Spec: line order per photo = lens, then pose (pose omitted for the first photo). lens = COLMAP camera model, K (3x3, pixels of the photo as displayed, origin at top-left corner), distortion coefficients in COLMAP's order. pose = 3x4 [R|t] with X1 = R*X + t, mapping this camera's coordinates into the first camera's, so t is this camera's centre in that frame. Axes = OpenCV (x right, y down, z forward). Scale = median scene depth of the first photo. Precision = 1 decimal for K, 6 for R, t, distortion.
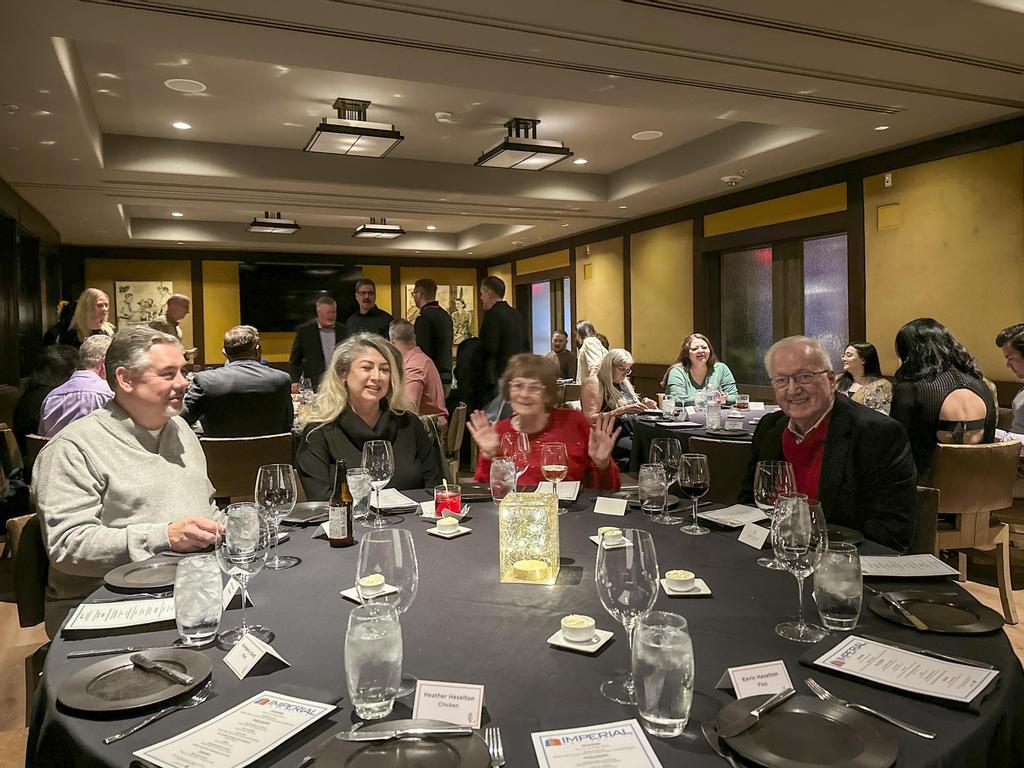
lens RADIAL K [[753.0, 0, 511.0], [0, 753.0, 361.5], [0, 0, 1]] dist [0.073885, -0.104317]
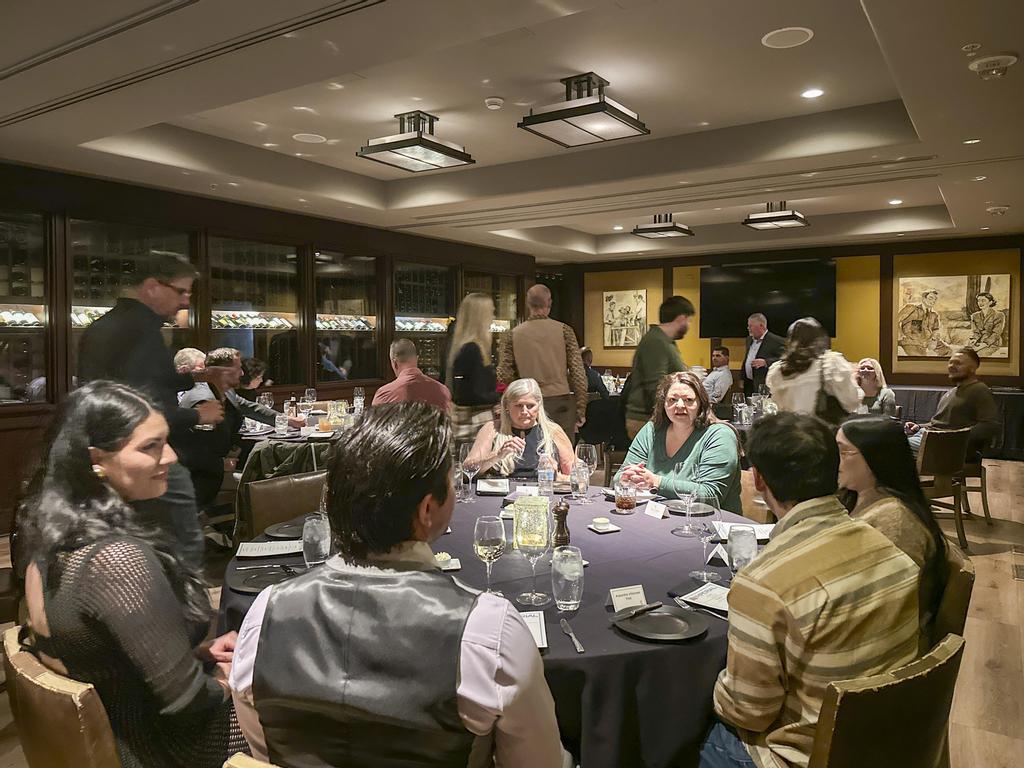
lens RADIAL K [[751.6, 0, 538.9], [0, 751.6, 380.9], [0, 0, 1]] dist [0.079436, -0.105615]
pose [[0.560608, 0.064764, -0.825545, 0.349234], [-0.033217, 0.997893, 0.055728, -0.032198], [0.827415, -0.003820, 0.561578, 0.296549]]
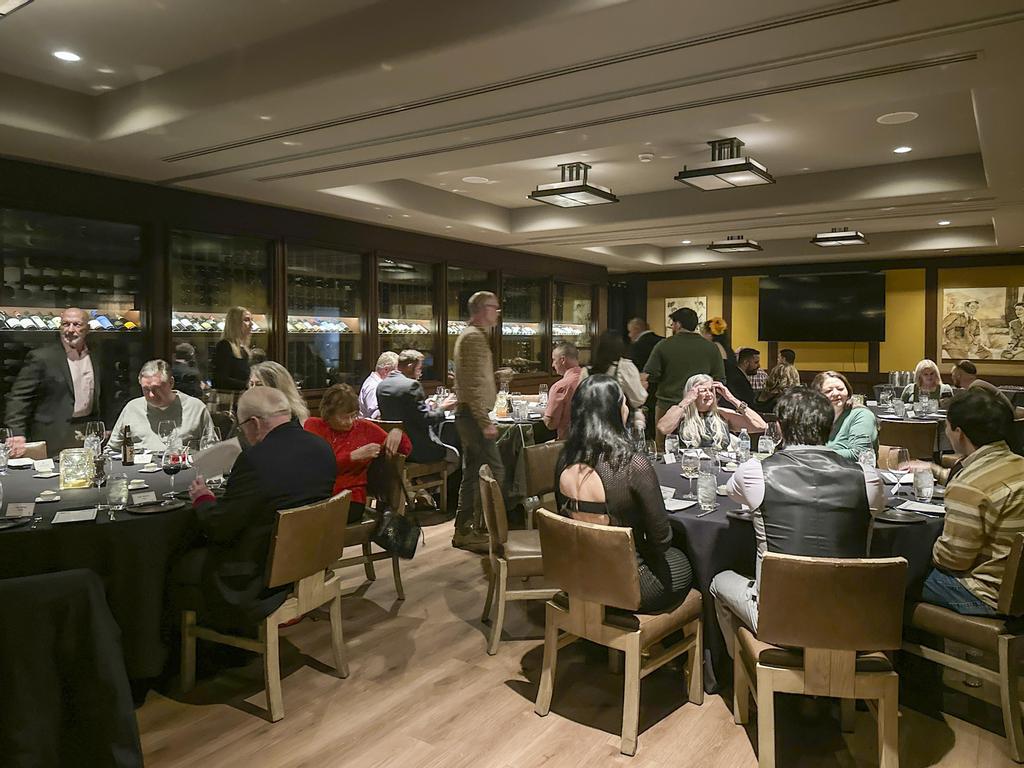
lens RADIAL K [[758.4, 0, 512.0], [0, 758.4, 384.0], [0, 0, 1]] dist [-0.006089, -0.001202]
pose [[0.527696, 0.070799, -0.846478, 0.390749], [-0.036061, 0.997489, 0.060949, -0.032595], [0.848667, -0.001638, 0.528924, 0.143909]]
